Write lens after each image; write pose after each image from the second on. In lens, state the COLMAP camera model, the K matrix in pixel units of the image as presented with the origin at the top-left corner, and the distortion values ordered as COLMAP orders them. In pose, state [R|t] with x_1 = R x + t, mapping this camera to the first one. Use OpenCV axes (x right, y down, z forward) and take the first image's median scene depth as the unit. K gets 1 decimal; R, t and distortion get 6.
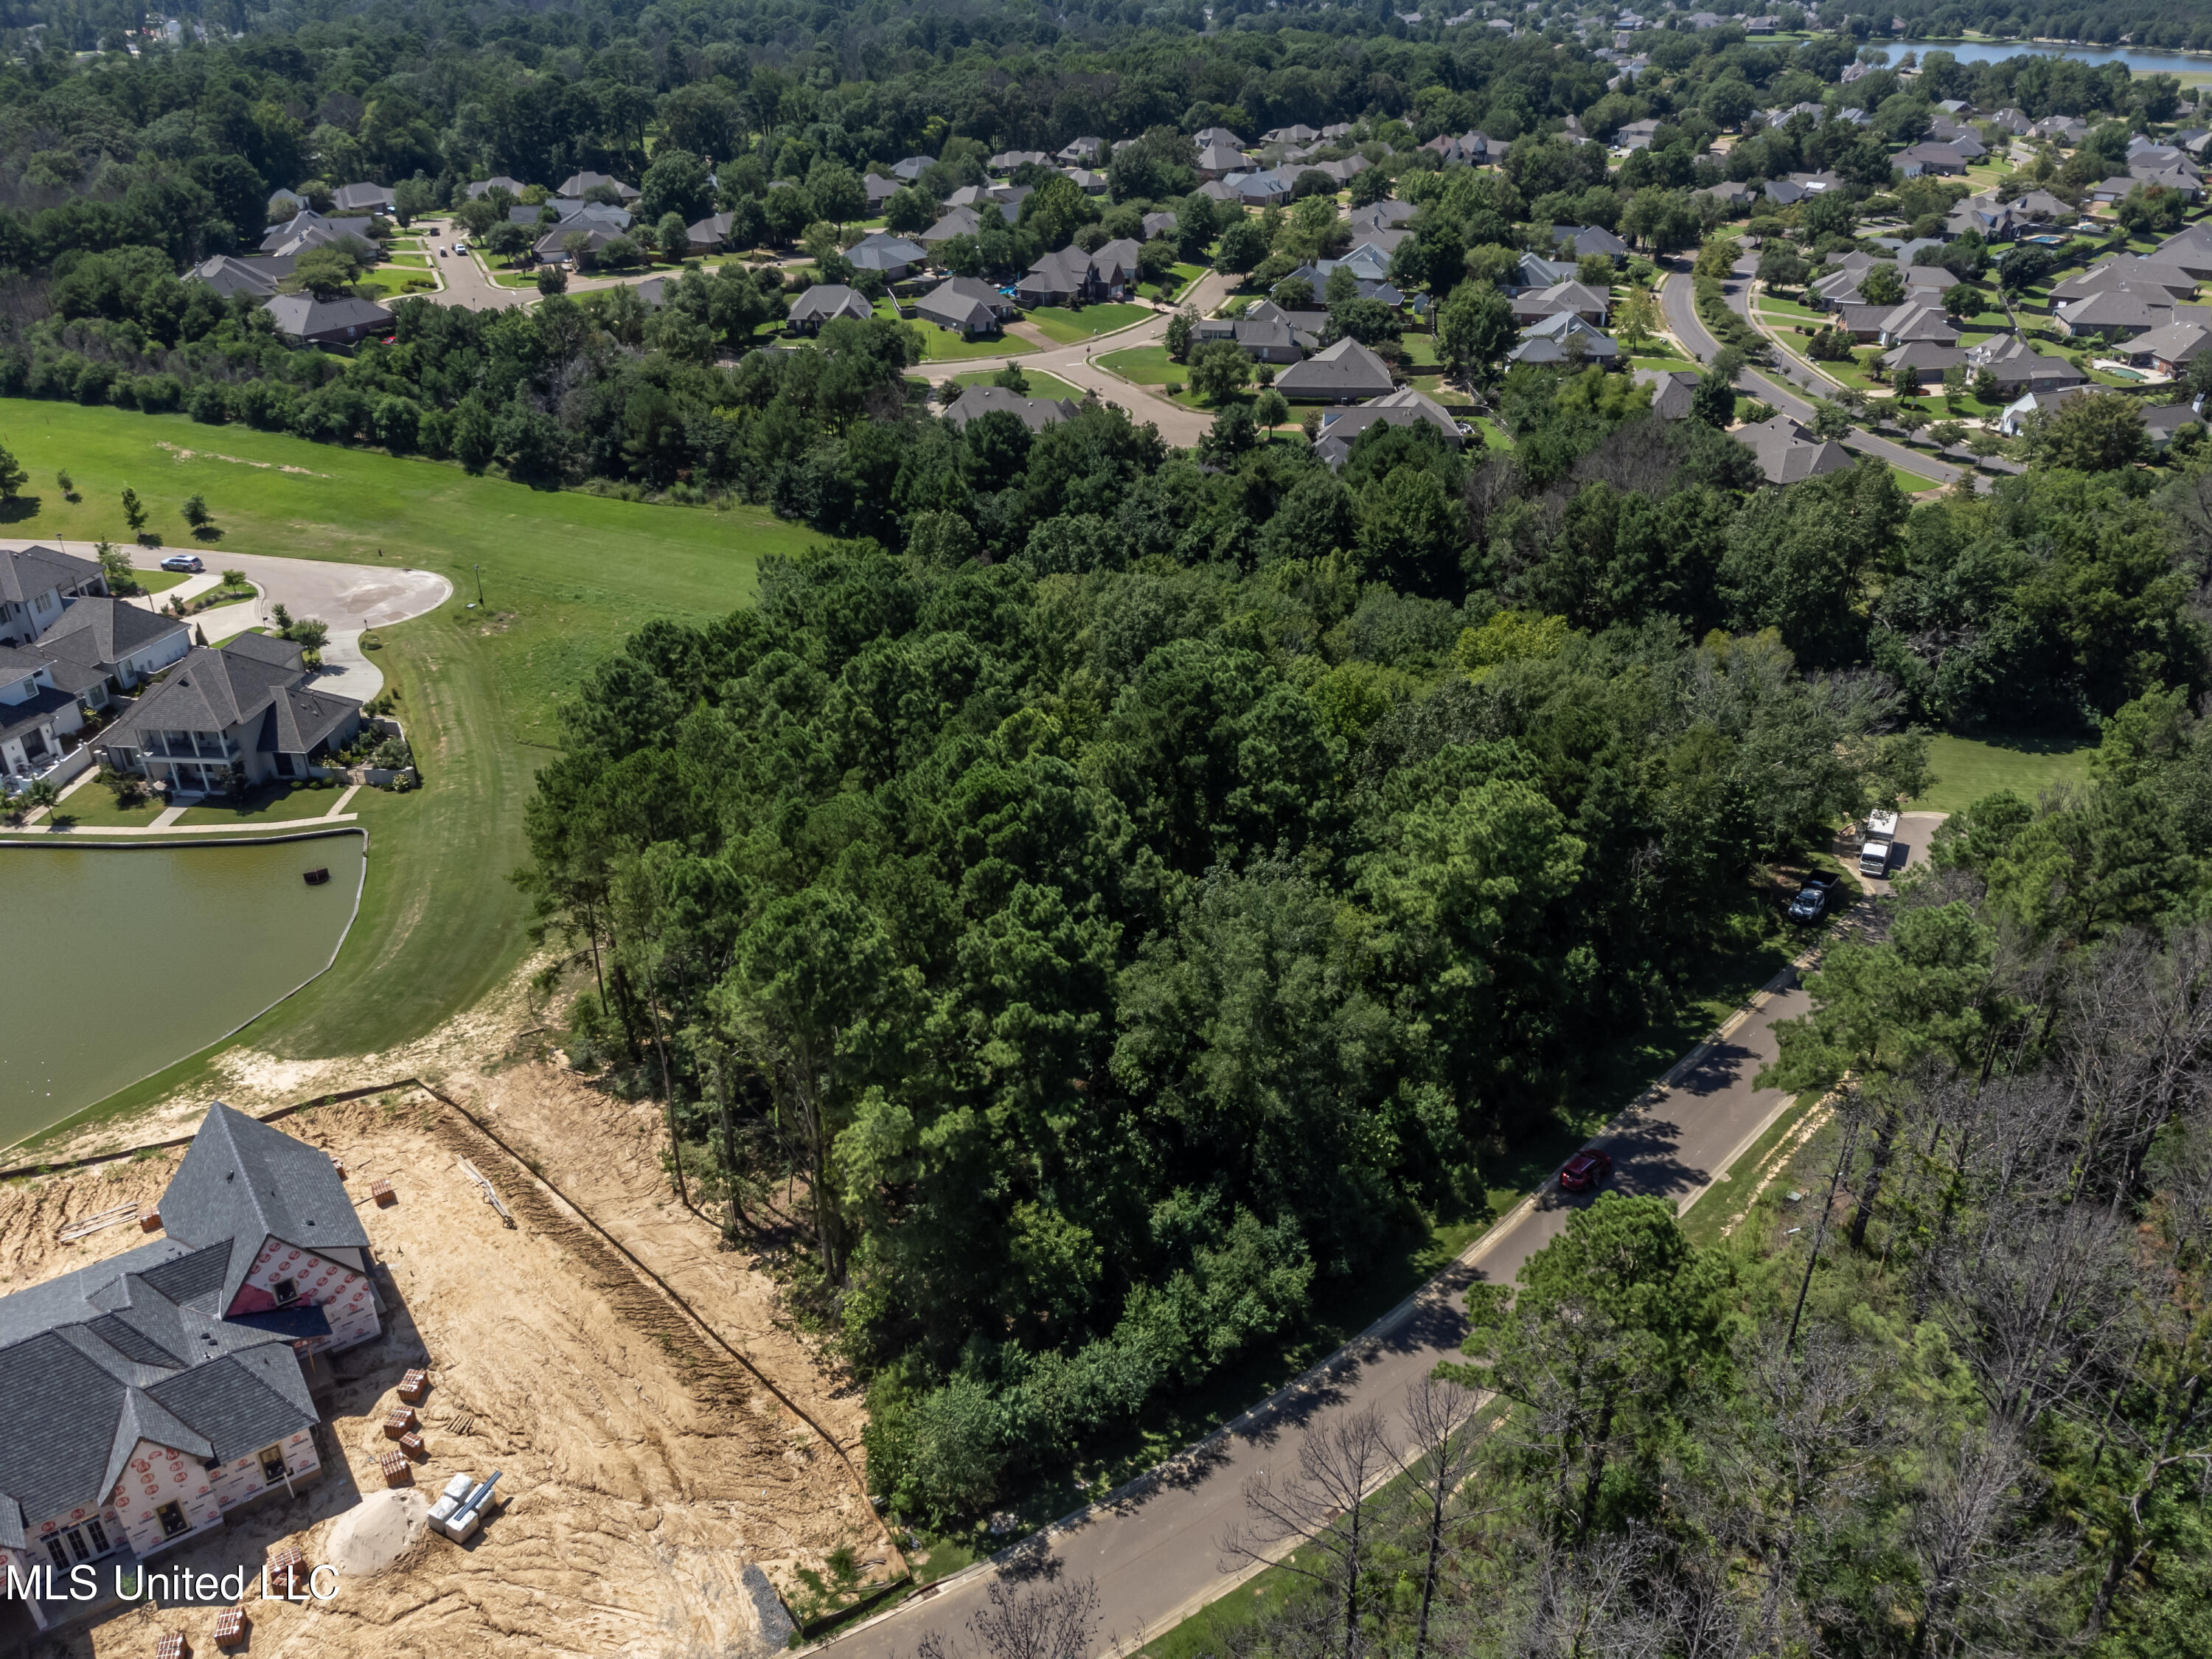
lens RADIAL K [[1667.1, 0, 1112.2], [0, 1667.1, 814.4], [0, 0, 1]] dist [-0.007553, 0.037784]
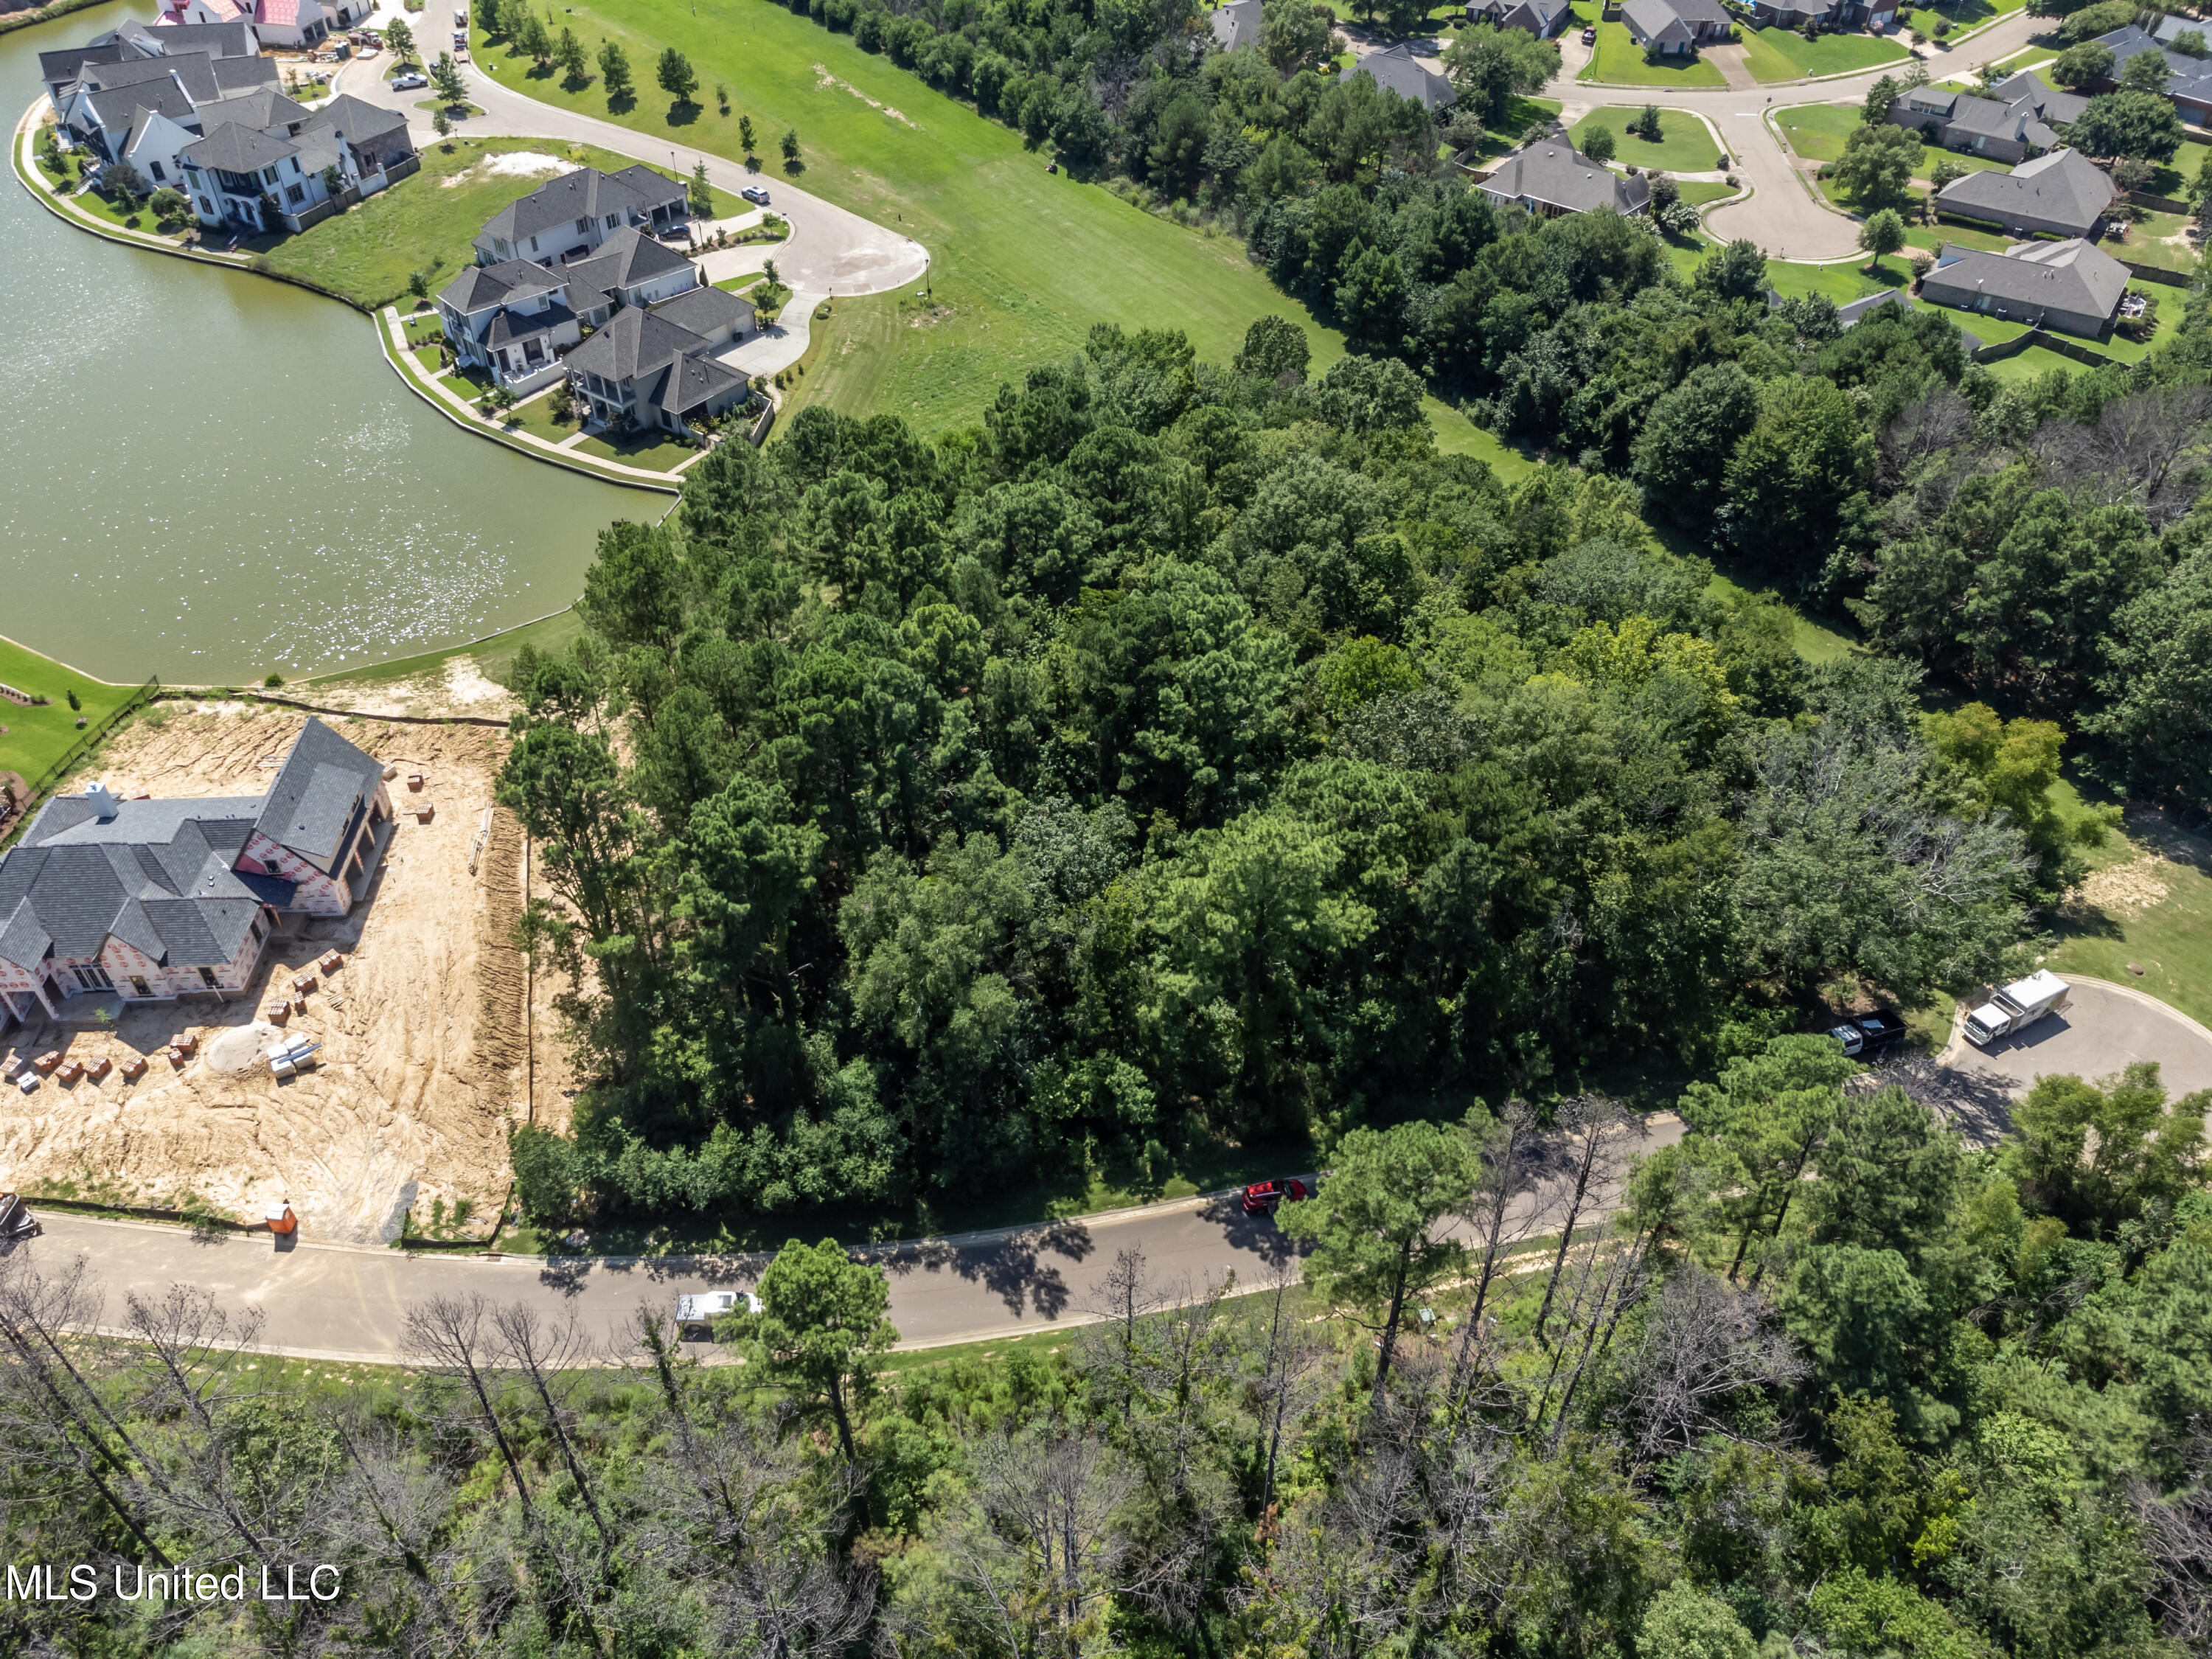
lens RADIAL K [[1667.1, 0, 1110.9], [0, 1667.1, 822.4], [0, 0, 1]] dist [-0.007553, 0.037784]
pose [[0.840931, 0.359586, -0.404393, 0.395101], [-0.255991, 0.922731, 0.288161, -0.202956], [0.476765, -0.138802, 0.868003, 0.063811]]
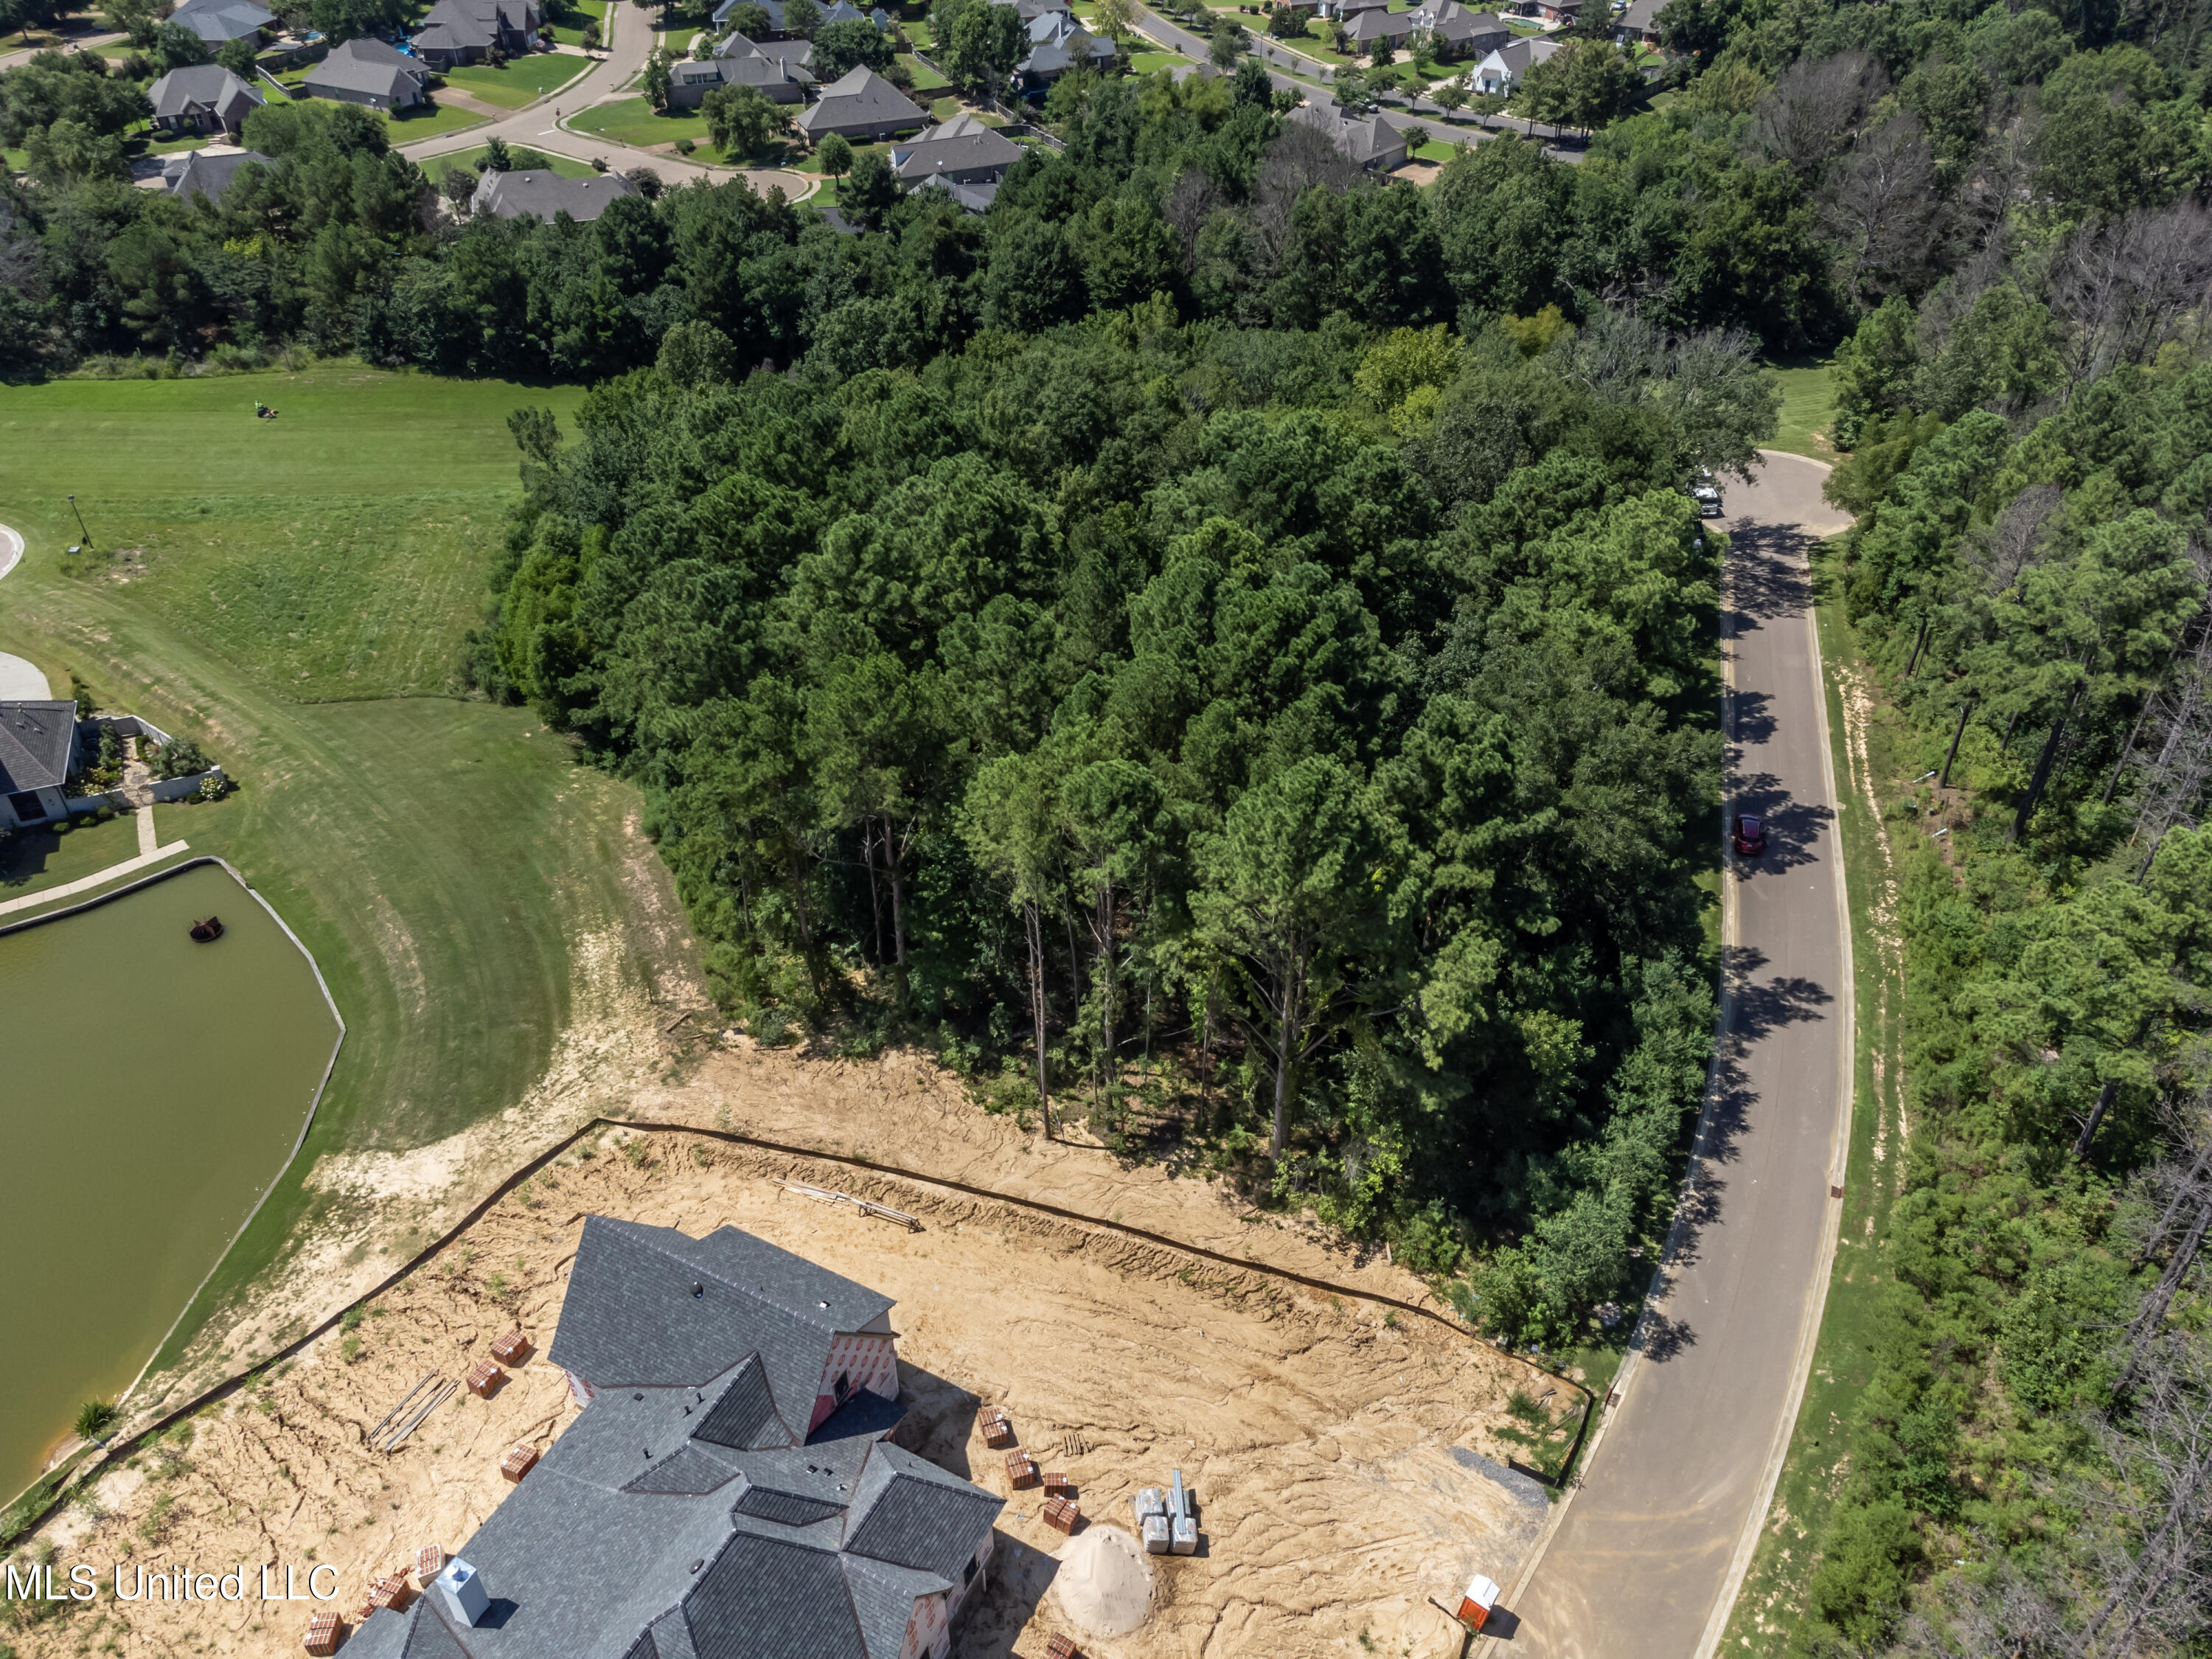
lens RADIAL K [[1667.1, 0, 1110.5], [0, 1667.1, 816.8], [0, 0, 1]] dist [-0.007553, 0.037784]
pose [[0.895454, -0.269925, 0.353982, -0.348613], [0.213544, 0.958188, 0.190460, -0.068883], [-0.390591, -0.094958, 0.915654, 0.125119]]
